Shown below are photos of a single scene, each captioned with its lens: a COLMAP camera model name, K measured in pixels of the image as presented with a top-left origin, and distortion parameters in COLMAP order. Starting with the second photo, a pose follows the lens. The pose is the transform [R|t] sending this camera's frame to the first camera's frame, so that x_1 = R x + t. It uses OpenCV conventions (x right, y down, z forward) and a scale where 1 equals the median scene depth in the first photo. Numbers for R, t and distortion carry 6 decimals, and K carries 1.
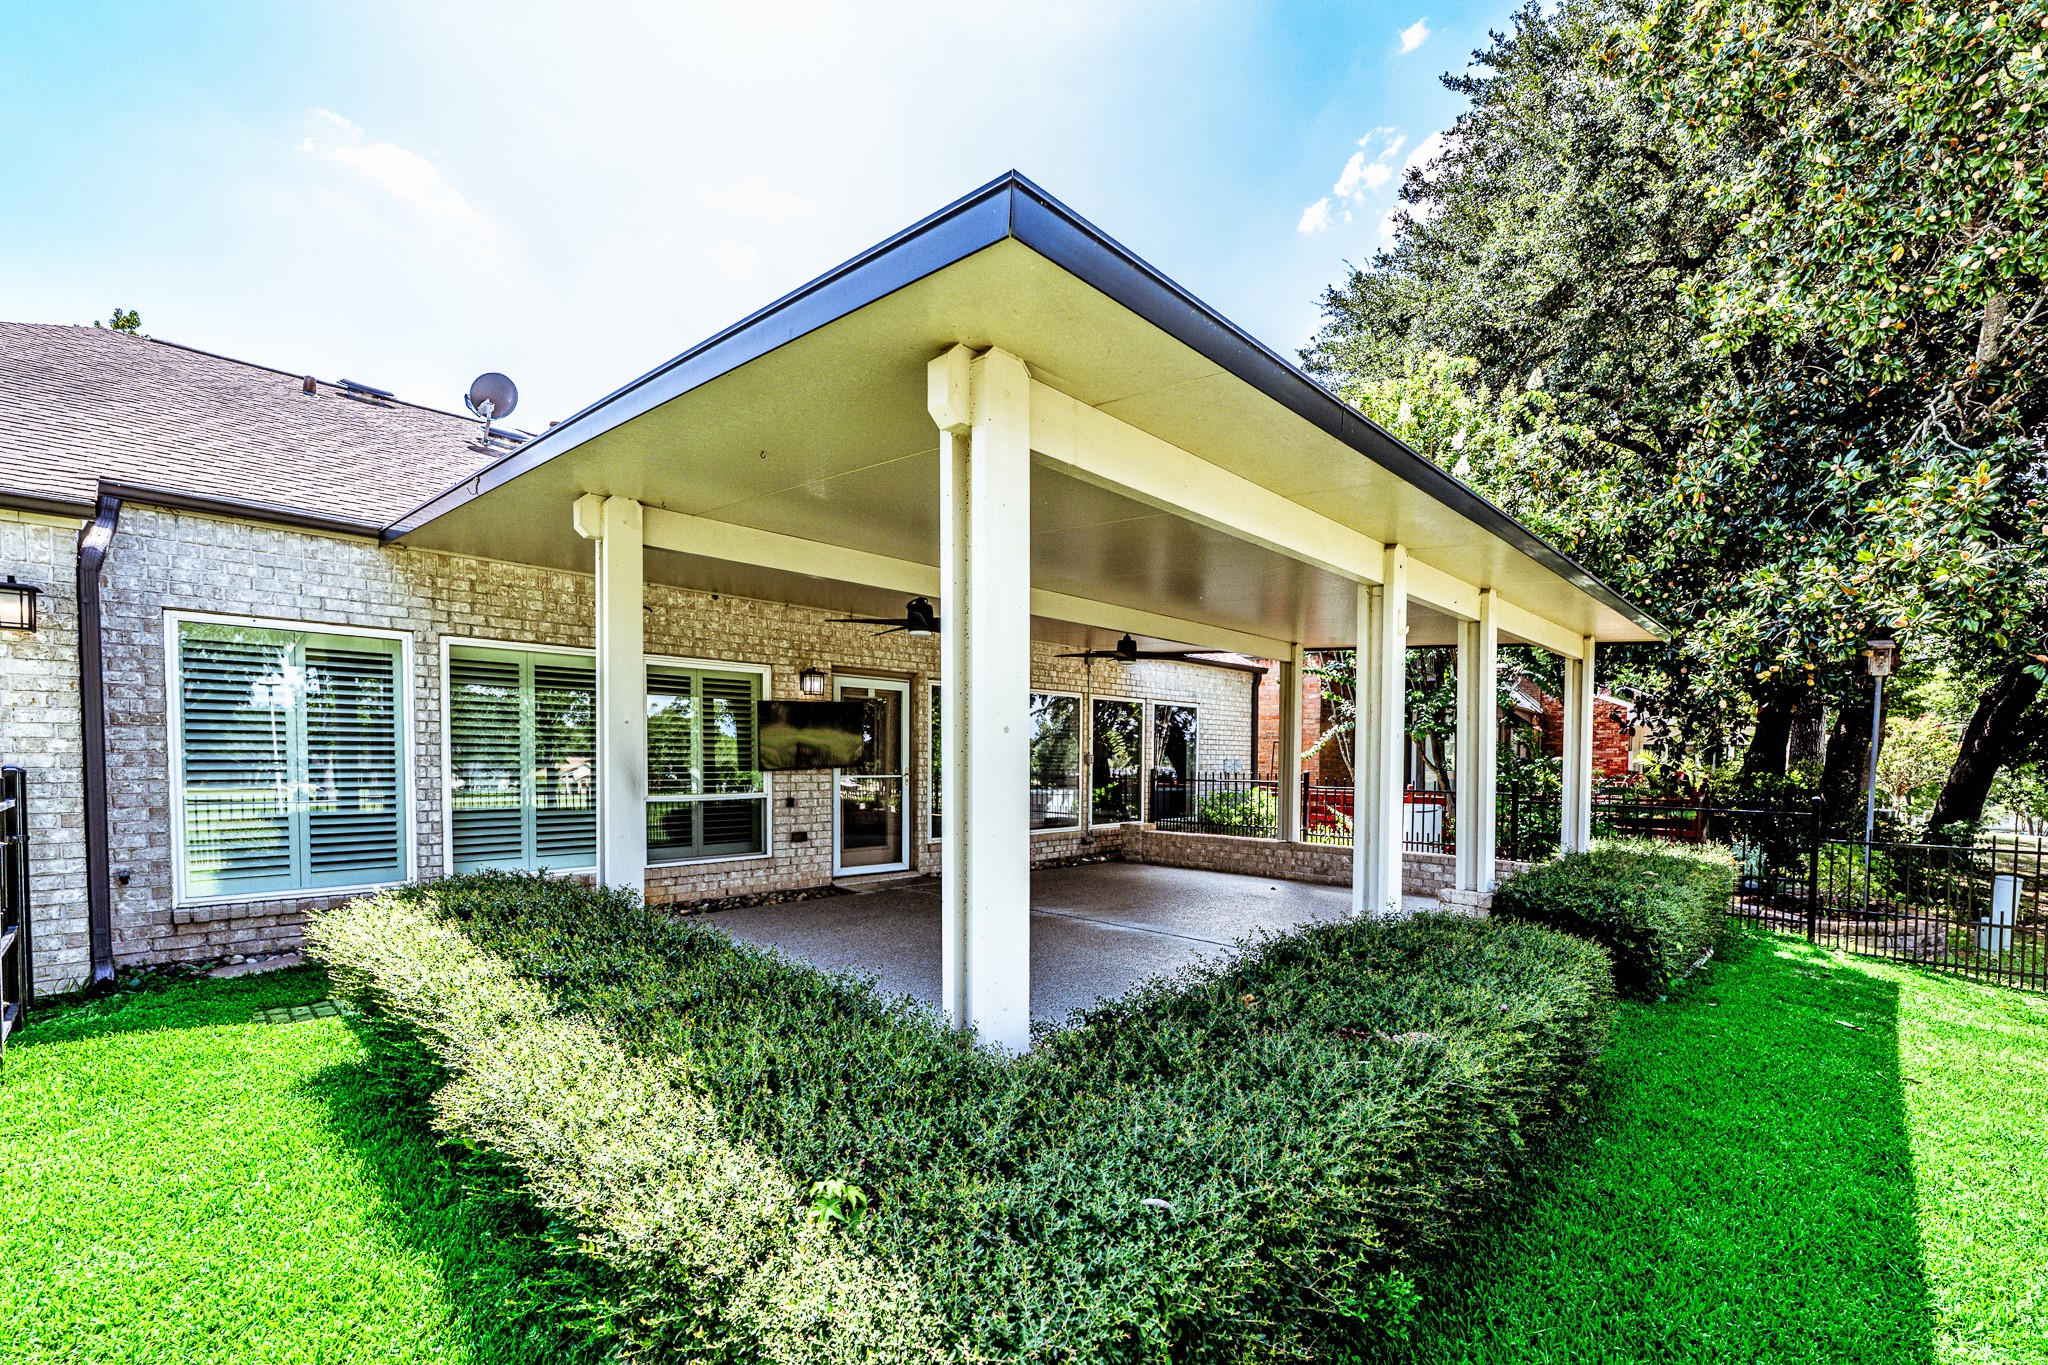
lens RADIAL K [[812.4, 0, 1024.2], [0, 812.4, 781.5], [0, 0, 1]] dist [-0.001701, 0.000631]
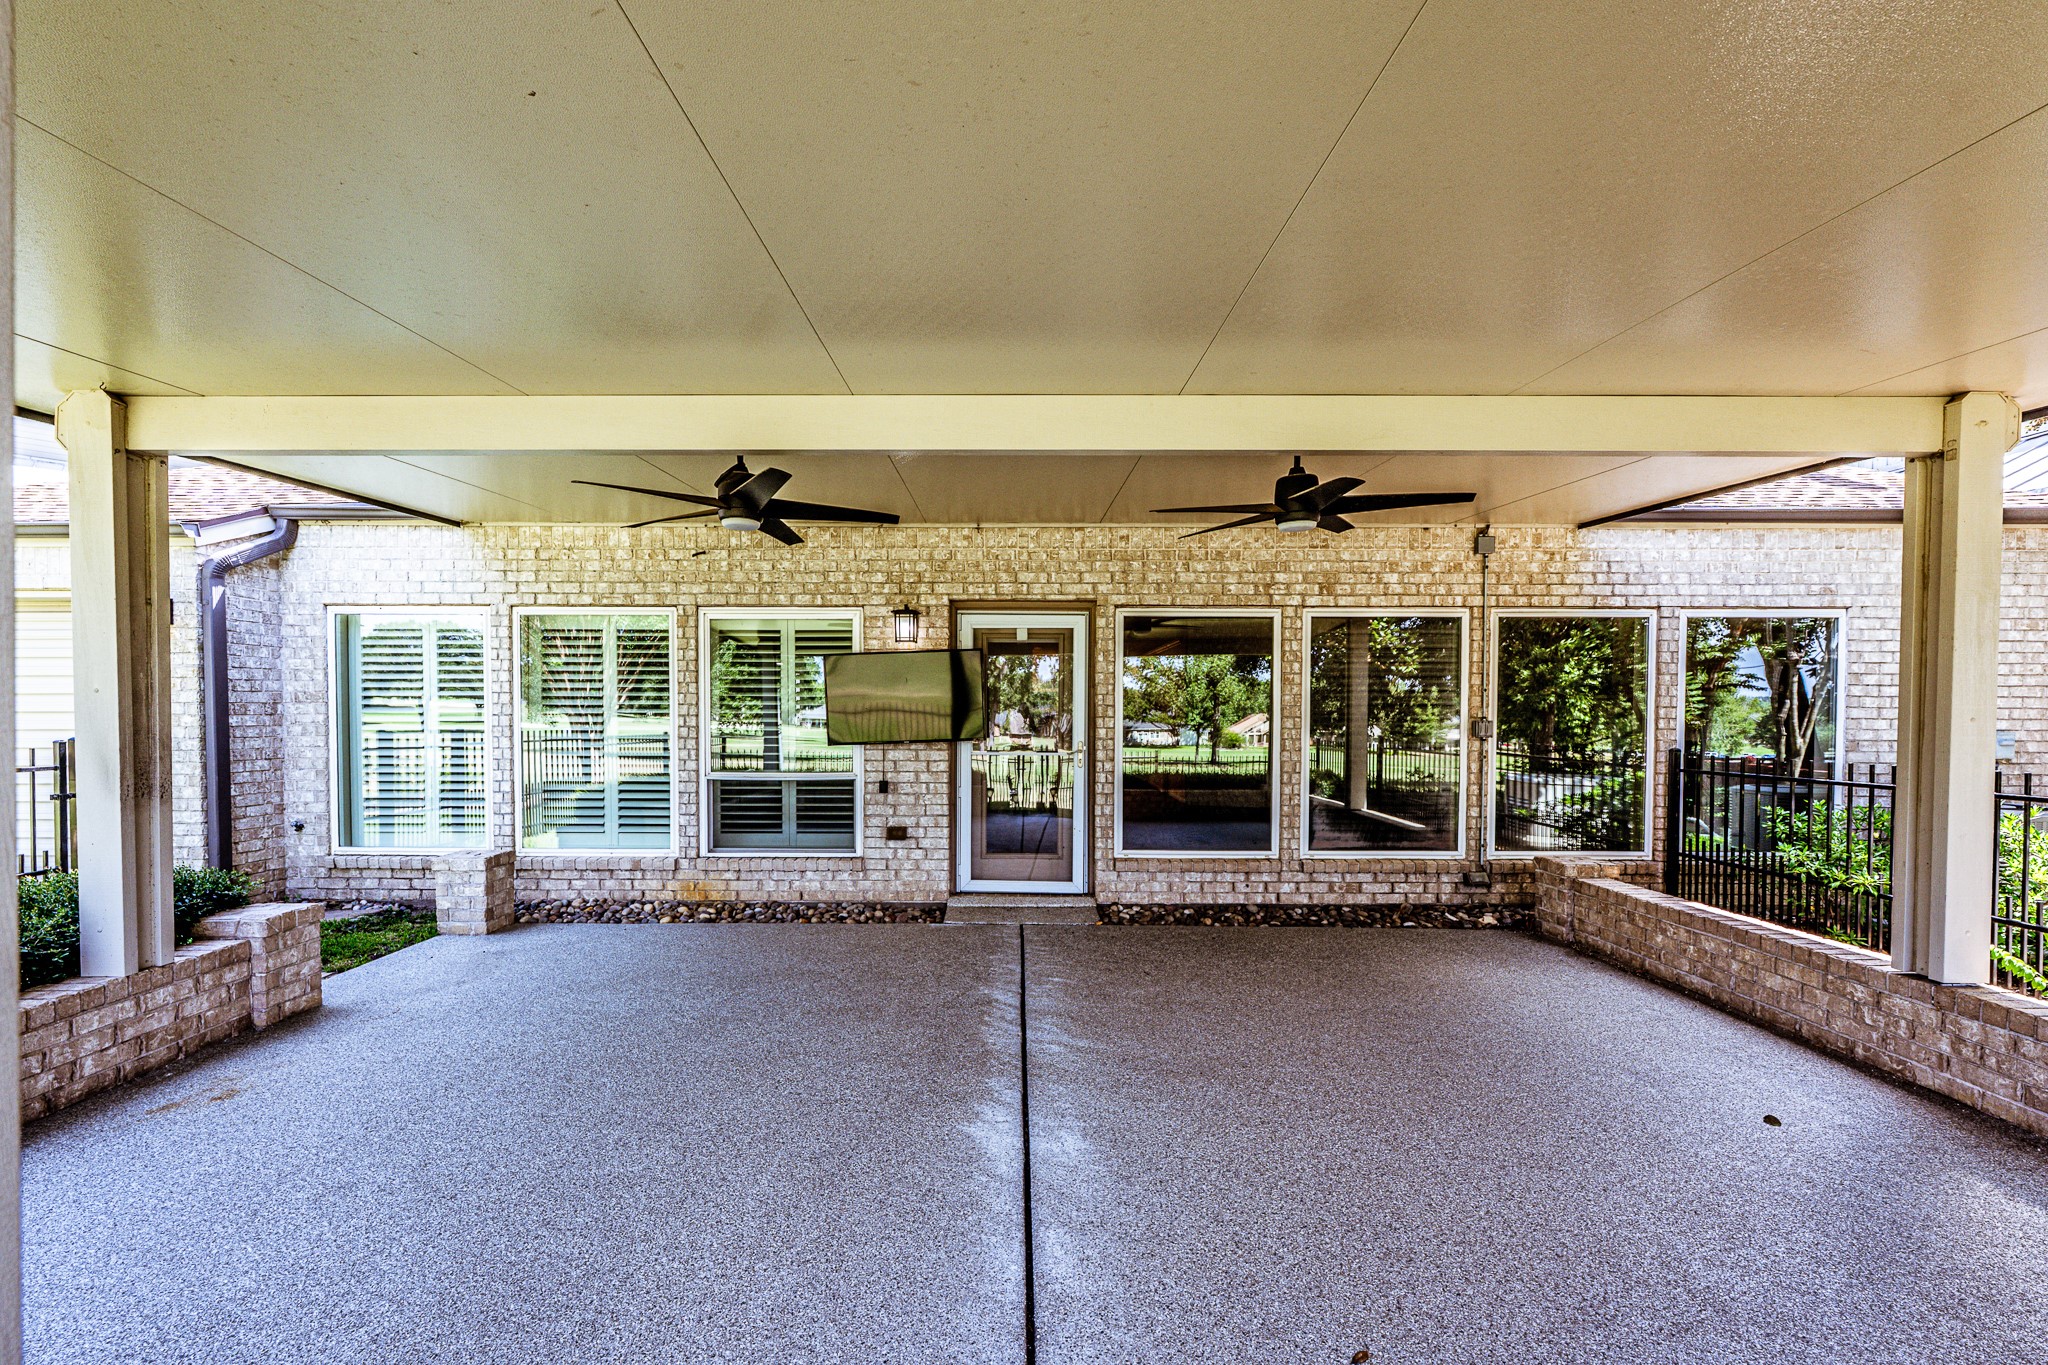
lens RADIAL K [[812.4, 0, 1022.7], [0, 812.4, 727.7], [0, 0, 1]] dist [-0.001701, 0.000631]
pose [[0.711593, 0.006009, -0.702567, 0.329035], [-0.017947, 0.999793, -0.009626, -0.023770], [0.702363, 0.019459, 0.711553, 0.548333]]
